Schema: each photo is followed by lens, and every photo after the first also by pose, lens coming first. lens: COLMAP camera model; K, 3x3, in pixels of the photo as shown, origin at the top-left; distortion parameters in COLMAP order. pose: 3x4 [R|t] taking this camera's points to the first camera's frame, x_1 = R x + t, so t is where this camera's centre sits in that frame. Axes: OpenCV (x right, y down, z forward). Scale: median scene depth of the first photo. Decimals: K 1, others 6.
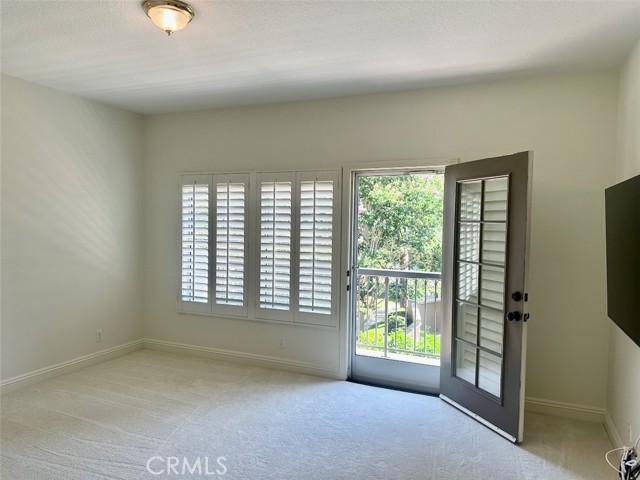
lens RADIAL K [[447.5, 0, 319.0], [0, 447.5, 237.1], [0, 0, 1]] dist [0.123011, -0.187821]
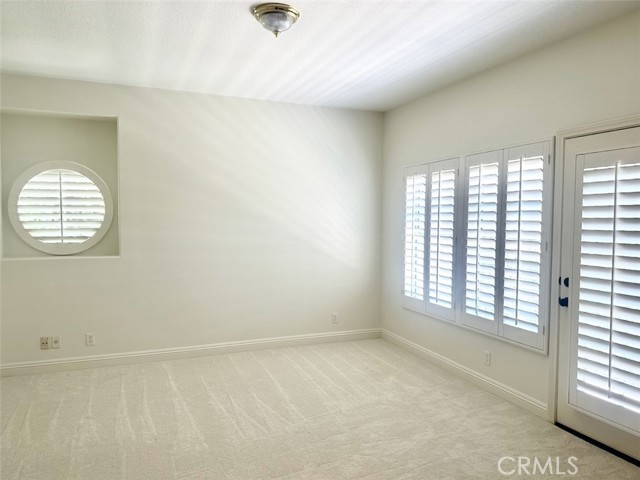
lens RADIAL K [[453.8, 0, 319.3], [0, 453.8, 244.3], [0, 0, 1]] dist [0.033093, -0.047469]
pose [[0.709665, 0.028947, -0.703944, 0.276873], [-0.021851, 0.999579, 0.019076, 0.015174], [0.704200, 0.001845, 0.709999, 0.182413]]
